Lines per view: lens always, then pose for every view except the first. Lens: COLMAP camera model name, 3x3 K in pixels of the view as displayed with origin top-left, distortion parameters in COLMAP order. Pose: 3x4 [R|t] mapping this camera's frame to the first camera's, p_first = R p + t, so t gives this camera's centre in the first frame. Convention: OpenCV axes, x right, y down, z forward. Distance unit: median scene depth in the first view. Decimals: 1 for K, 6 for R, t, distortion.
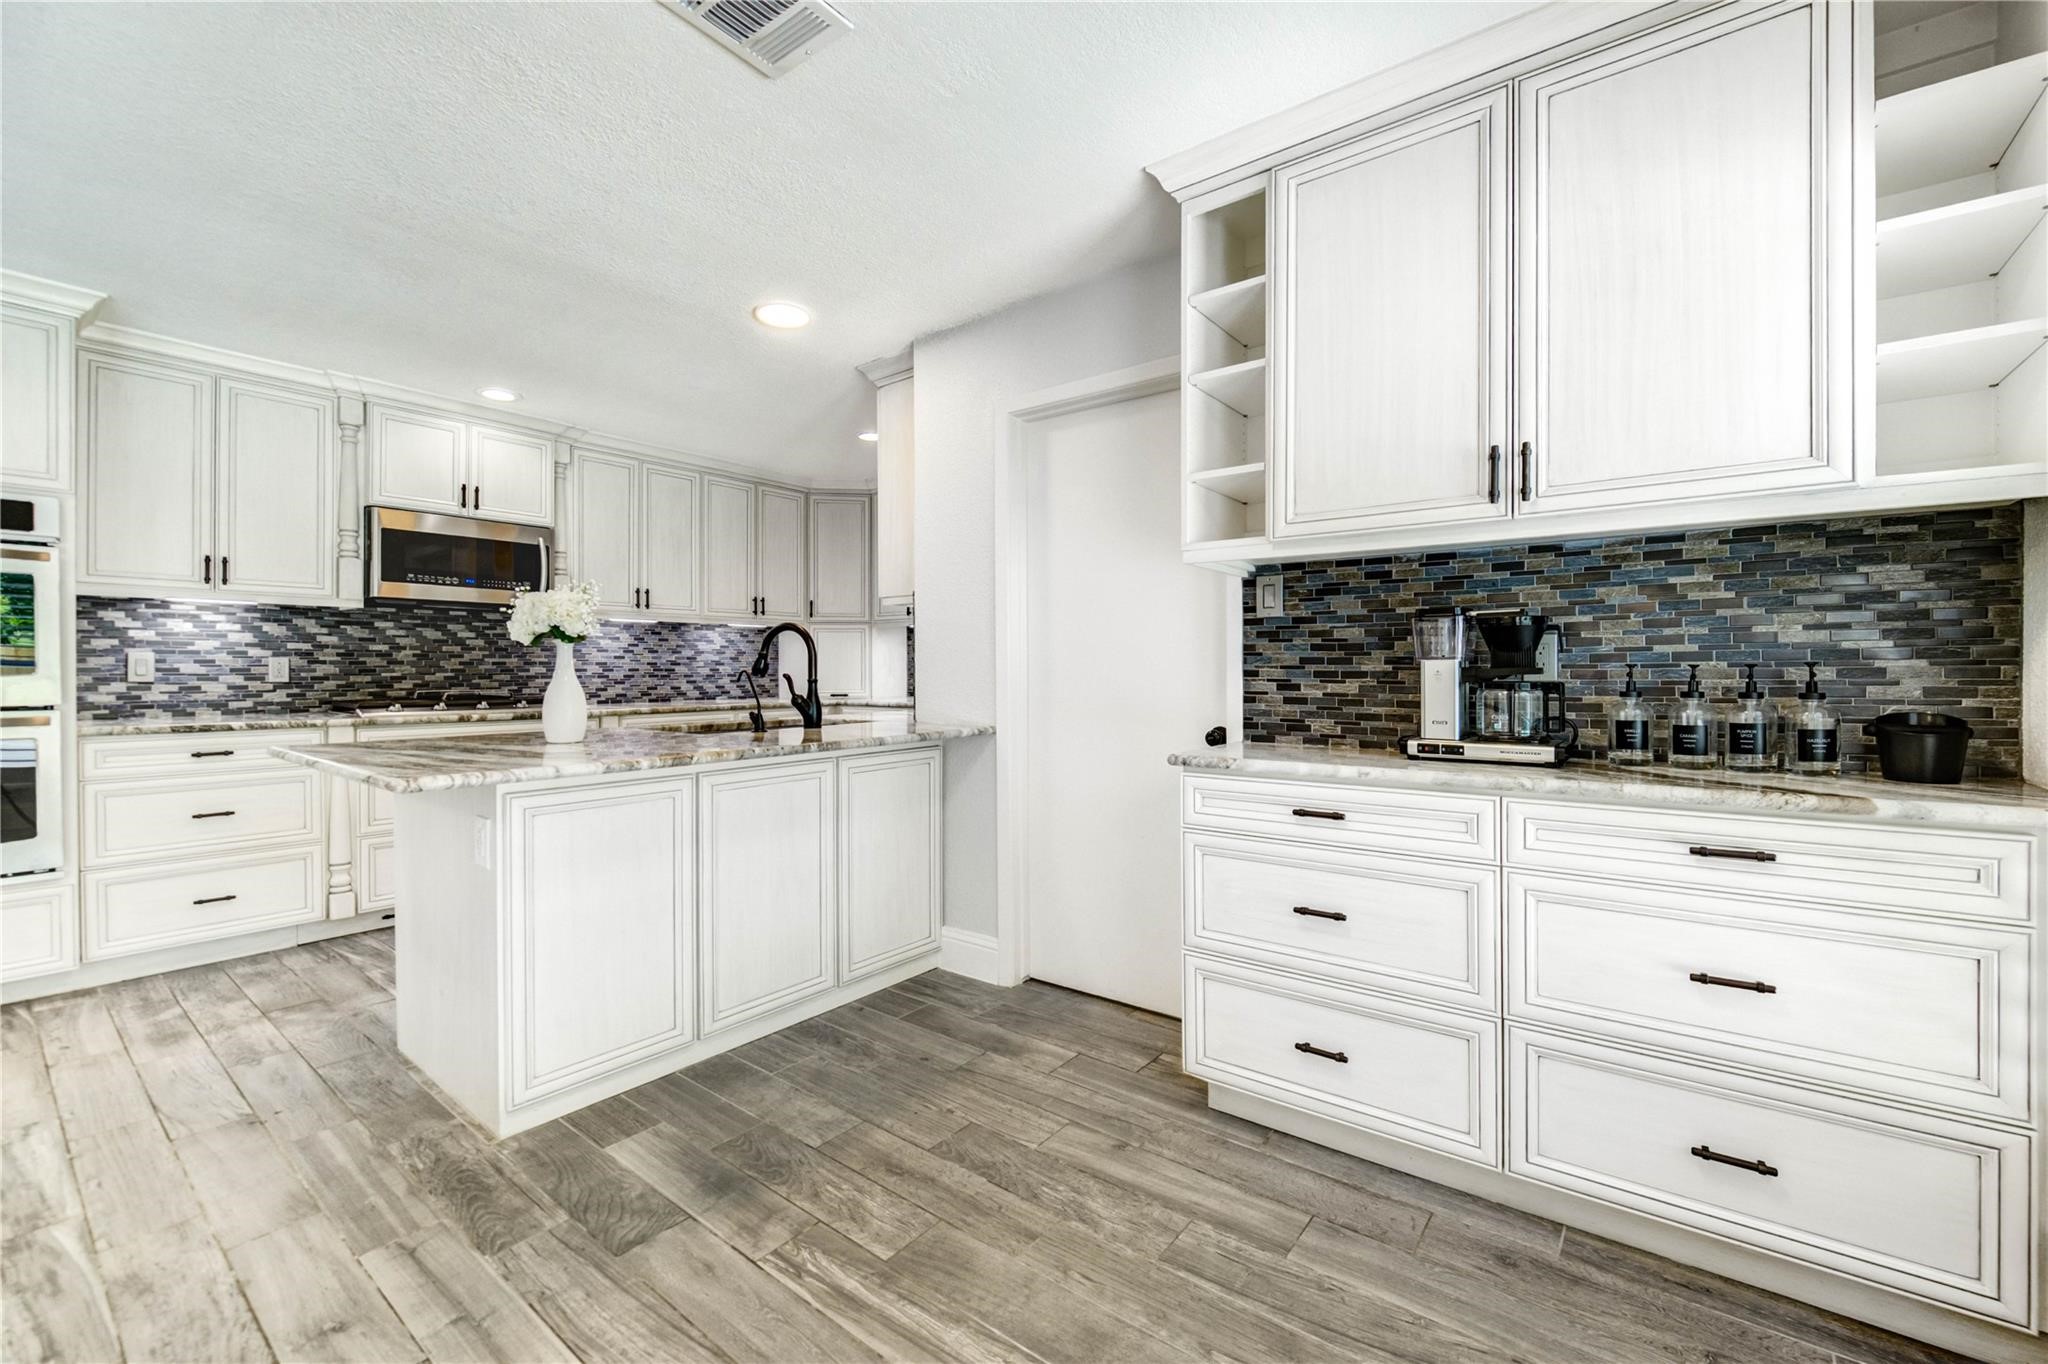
lens RADIAL K [[826.4, 0, 1056.8], [0, 826.4, 677.8], [0, 0, 1]] dist [-0.009645, -0.001172]
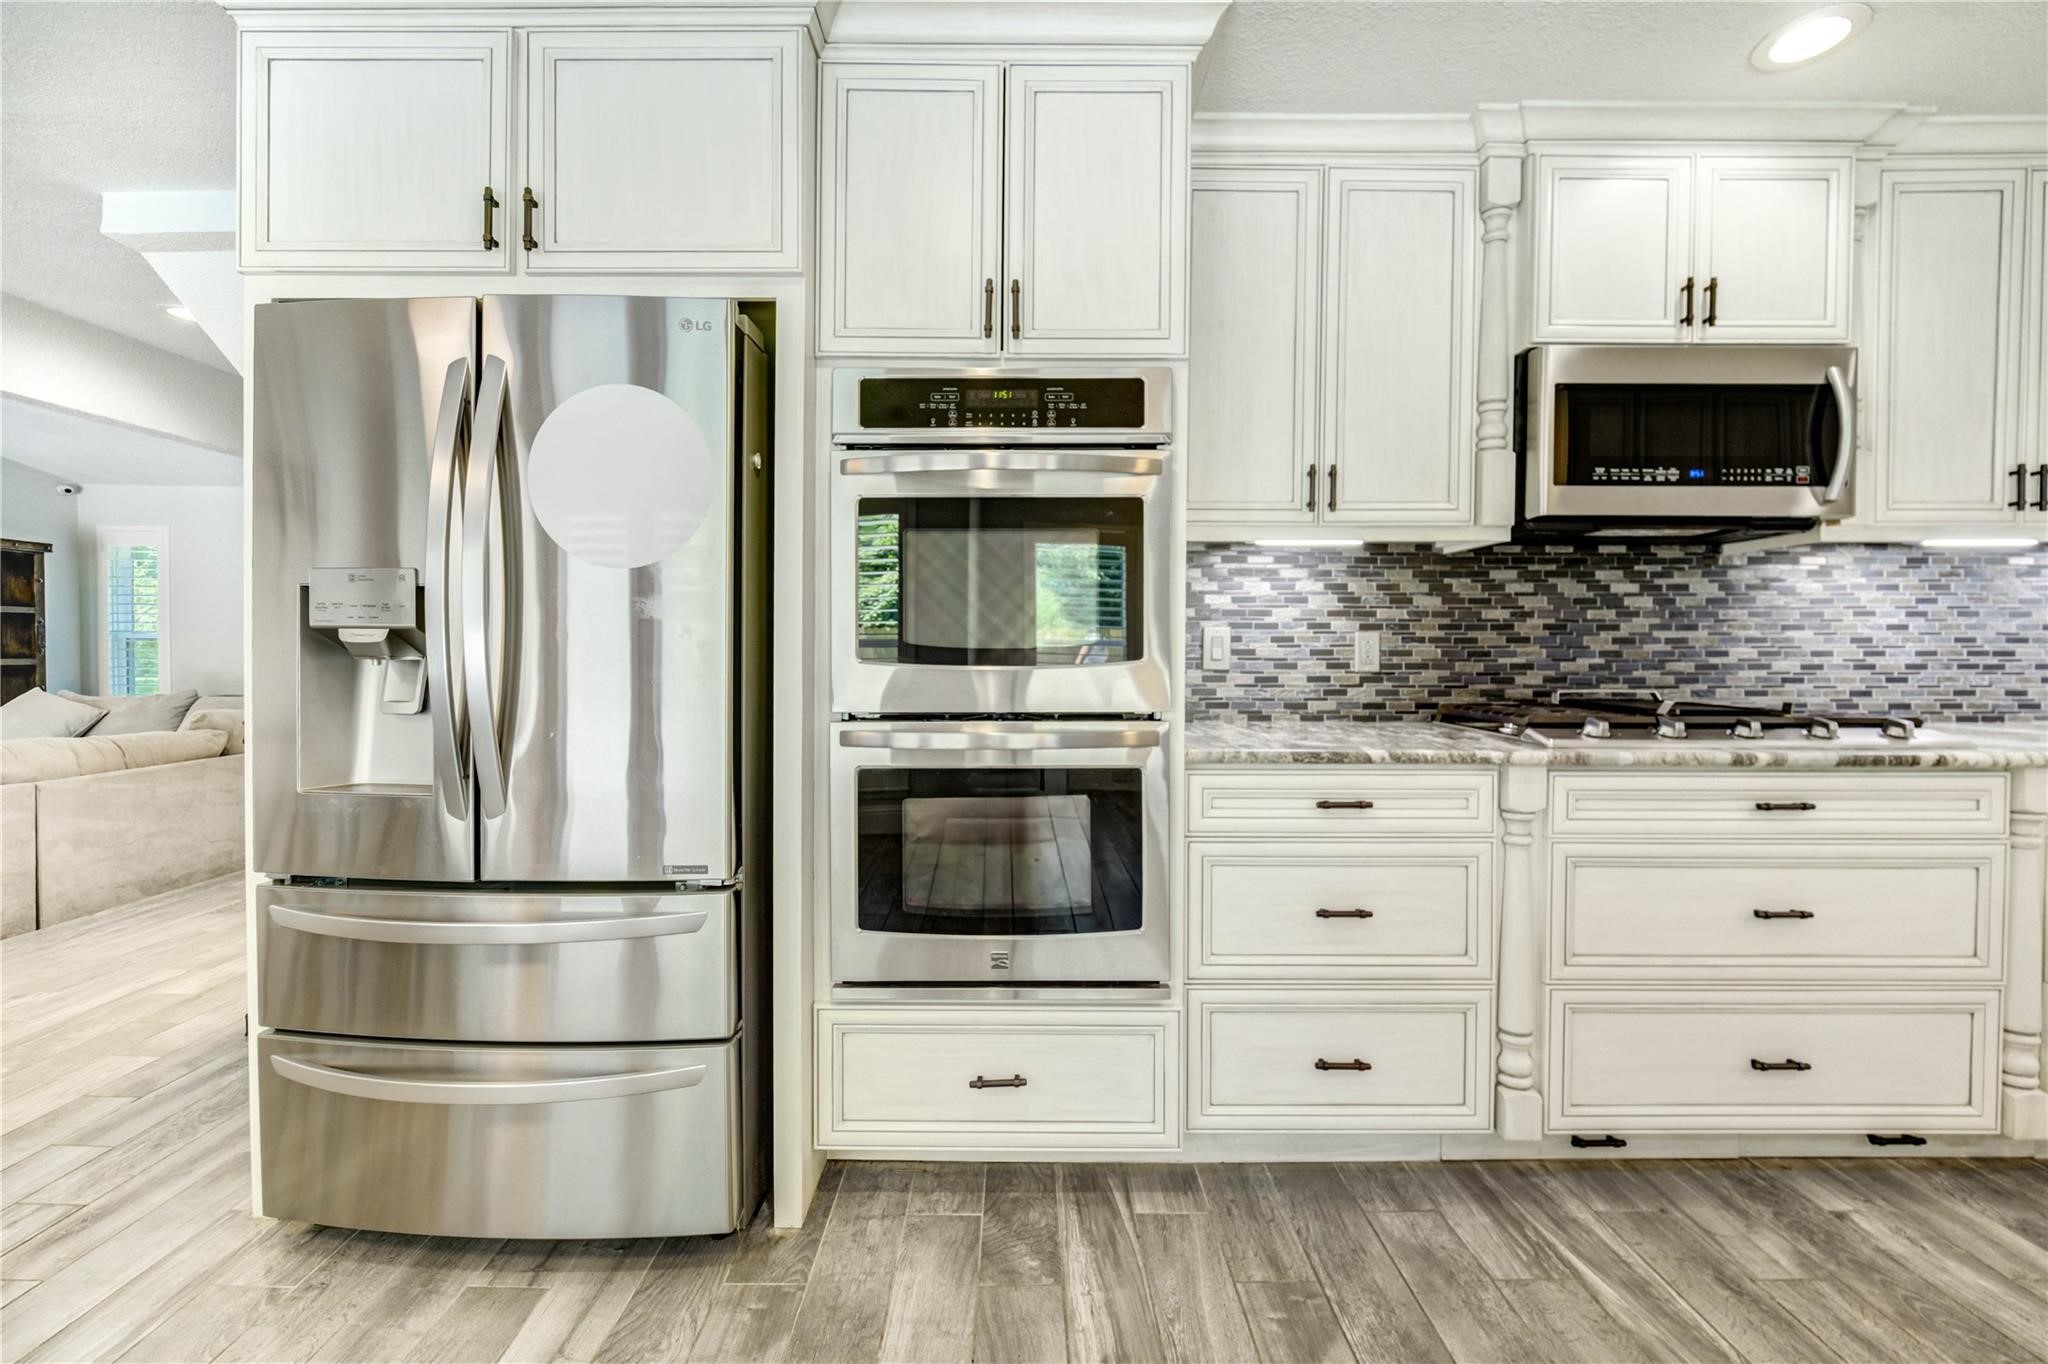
lens RADIAL K [[826.4, 0, 1032.9], [0, 826.4, 659.3], [0, 0, 1]] dist [-0.009645, -0.001172]
pose [[0.602802, 0.008323, -0.797848, -0.662746], [-0.008273, 0.999957, 0.004180, -0.005402], [0.797848, 0.004080, 0.602845, 0.455998]]
